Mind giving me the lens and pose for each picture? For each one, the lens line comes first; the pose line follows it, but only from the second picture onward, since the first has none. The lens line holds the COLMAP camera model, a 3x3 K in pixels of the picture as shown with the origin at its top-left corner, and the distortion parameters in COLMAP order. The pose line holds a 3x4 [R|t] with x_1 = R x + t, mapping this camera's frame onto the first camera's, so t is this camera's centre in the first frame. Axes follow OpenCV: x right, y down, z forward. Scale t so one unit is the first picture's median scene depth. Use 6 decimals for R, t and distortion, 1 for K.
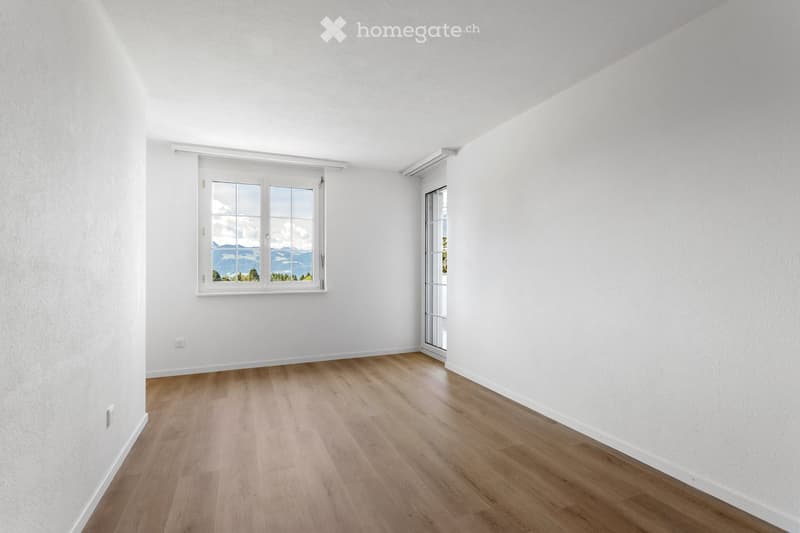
lens RADIAL K [[378.0, 0, 399.3], [0, 378.0, 272.6], [0, 0, 1]] dist [0.003921, 0.001060]
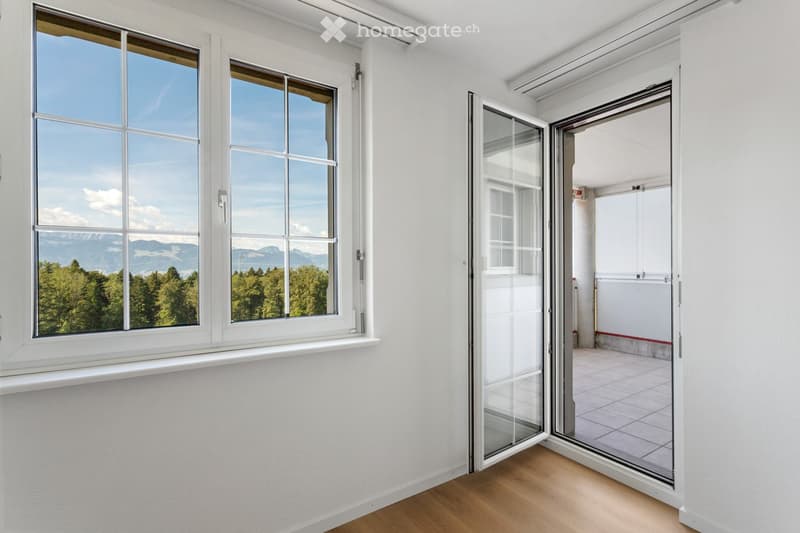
lens RADIAL K [[378.0, 0, 399.5], [0, 378.0, 270.9], [0, 0, 1]] dist [0.003921, 0.001060]
pose [[0.985181, -0.005196, 0.171438, -0.234016], [0.004722, 0.999984, 0.003174, -0.025995], [-0.171452, -0.002318, 0.985190, 0.587483]]
